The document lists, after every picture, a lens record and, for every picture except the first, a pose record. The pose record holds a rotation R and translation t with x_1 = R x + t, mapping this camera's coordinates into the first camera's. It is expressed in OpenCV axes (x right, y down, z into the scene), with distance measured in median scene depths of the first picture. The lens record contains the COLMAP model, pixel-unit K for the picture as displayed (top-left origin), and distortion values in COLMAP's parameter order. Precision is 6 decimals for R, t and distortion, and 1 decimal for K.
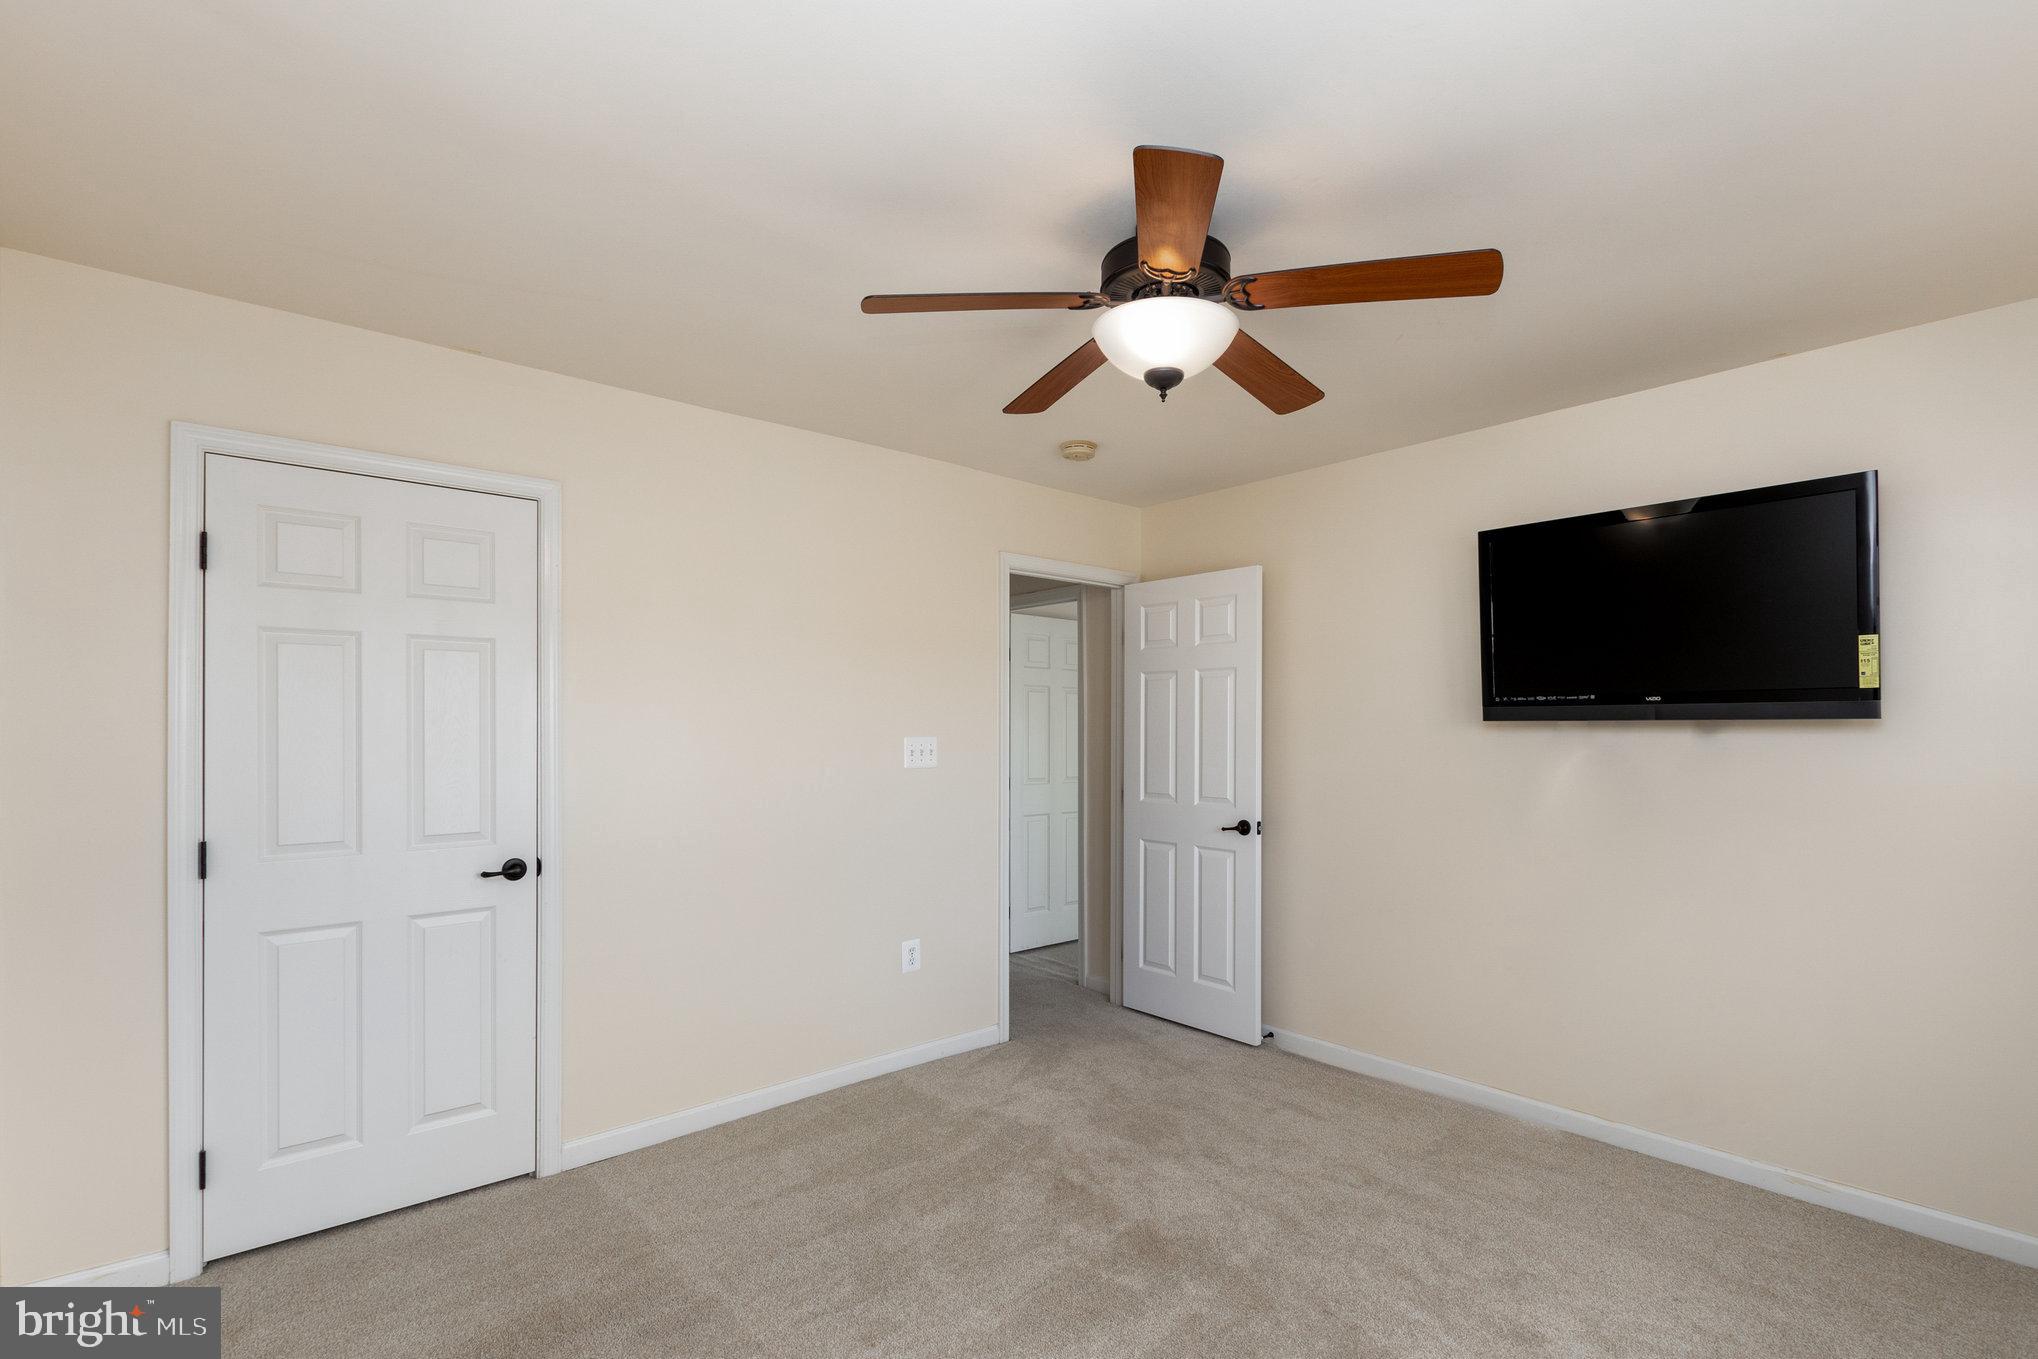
lens RADIAL K [[930.8, 0, 1065.3], [0, 930.8, 695.7], [0, 0, 1]] dist [0.002702, -0.005310]
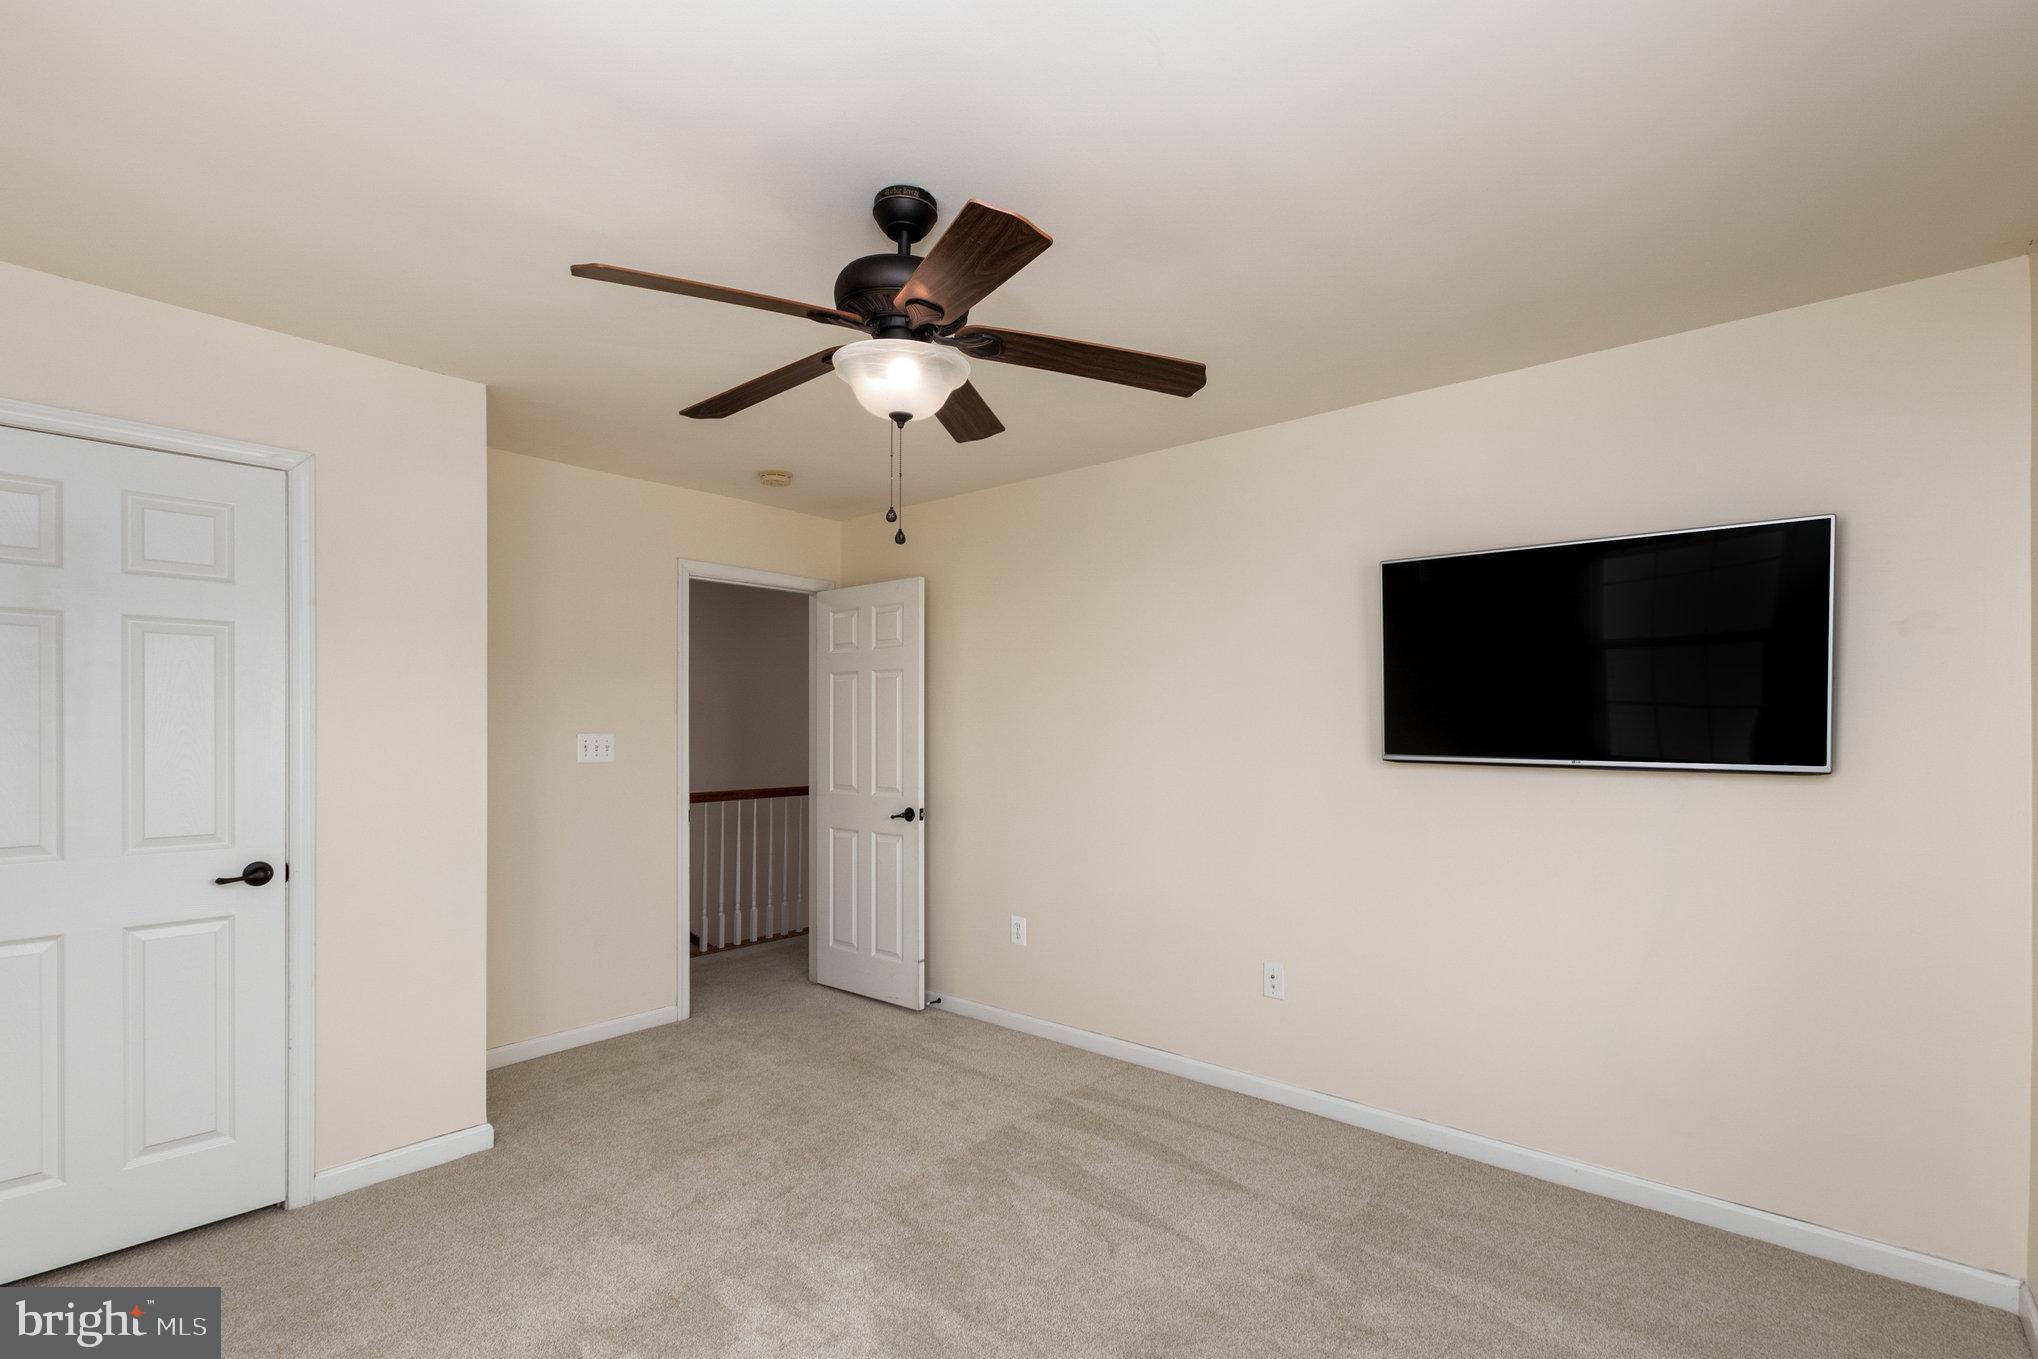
lens RADIAL K [[930.8, 0, 1053.3], [0, 930.8, 691.6], [0, 0, 1]] dist [0.002702, -0.005310]
pose [[0.987718, 0.006966, 0.156091, 0.161663], [-0.007668, 0.999963, 0.003898, -0.008969], [-0.156058, -0.005047, 0.987735, -0.103420]]
